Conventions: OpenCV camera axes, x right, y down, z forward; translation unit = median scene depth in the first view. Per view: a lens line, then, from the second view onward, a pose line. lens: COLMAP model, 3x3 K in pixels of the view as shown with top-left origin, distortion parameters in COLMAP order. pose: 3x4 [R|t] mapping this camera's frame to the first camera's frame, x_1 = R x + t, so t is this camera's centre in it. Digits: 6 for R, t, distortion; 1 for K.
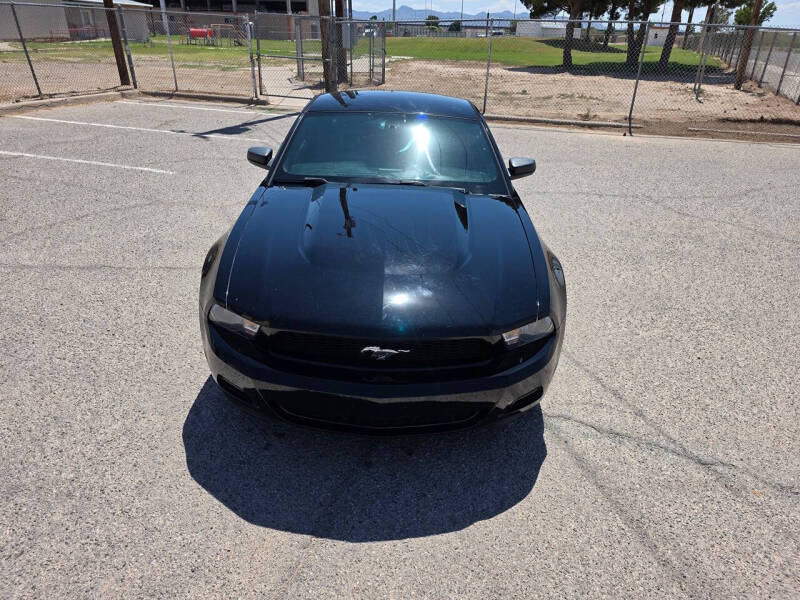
lens RADIAL K [[518.7, 0, 403.3], [0, 518.7, 299.1], [0, 0, 1]] dist [0.014676, -0.019536]
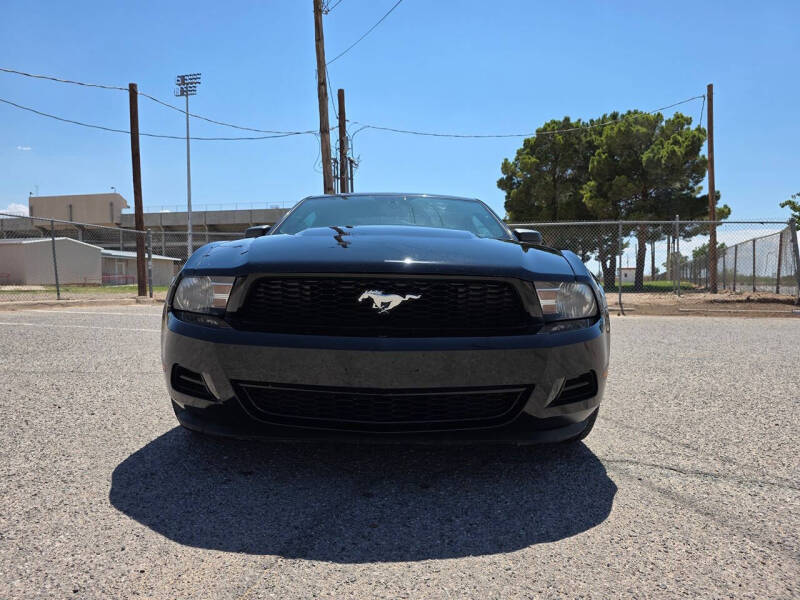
lens RADIAL K [[518.7, 0, 398.5], [0, 518.7, 300.5], [0, 0, 1]] dist [0.014676, -0.019536]
pose [[0.999672, -0.025447, -0.002955, -0.016684], [0.021722, 0.903139, -0.428799, 0.385987], [0.013580, 0.428594, 0.903395, 0.254537]]
